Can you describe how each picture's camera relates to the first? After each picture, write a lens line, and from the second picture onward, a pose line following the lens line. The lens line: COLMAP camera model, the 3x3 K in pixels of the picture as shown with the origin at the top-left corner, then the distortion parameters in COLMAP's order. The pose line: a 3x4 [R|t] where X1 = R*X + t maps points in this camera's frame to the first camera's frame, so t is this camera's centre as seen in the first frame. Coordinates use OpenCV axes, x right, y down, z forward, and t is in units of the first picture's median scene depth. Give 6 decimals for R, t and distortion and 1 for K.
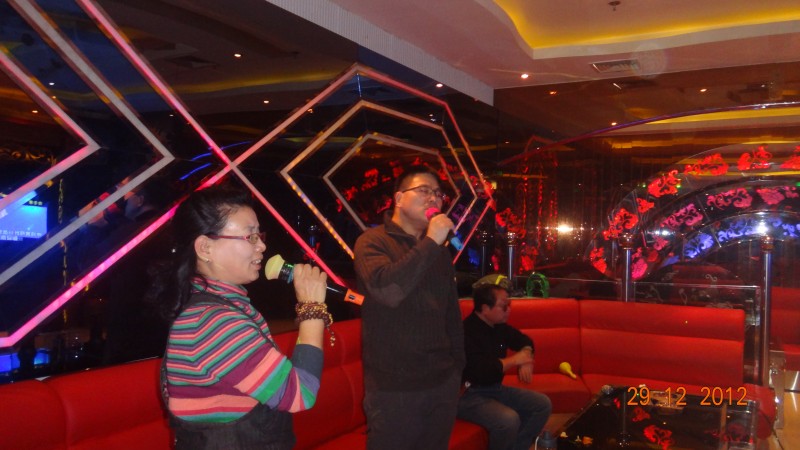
lens RADIAL K [[672.7, 0, 390.8], [0, 672.7, 242.4], [0, 0, 1]] dist [-0.009474, -0.014351]
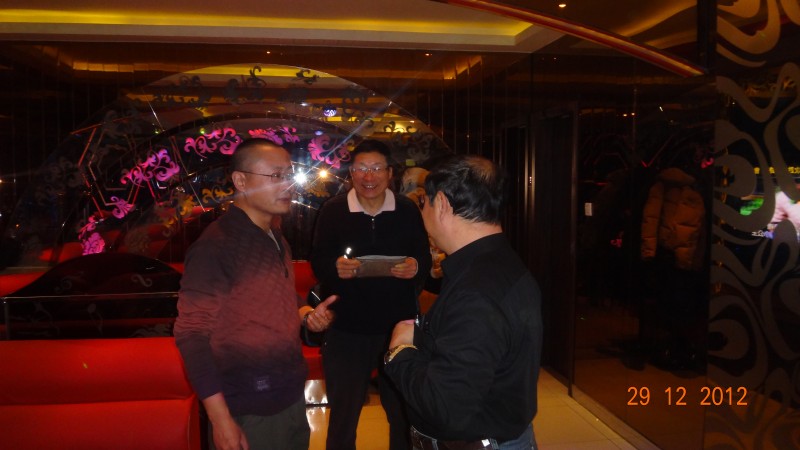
lens RADIAL K [[672.7, 0, 394.0], [0, 672.7, 229.4], [0, 0, 1]] dist [-0.009474, -0.014351]
pose [[0.807495, -0.060775, 0.586735, 0.231524], [0.026914, 0.997438, 0.066276, -0.015299], [-0.589260, -0.037726, 0.807062, 0.305026]]
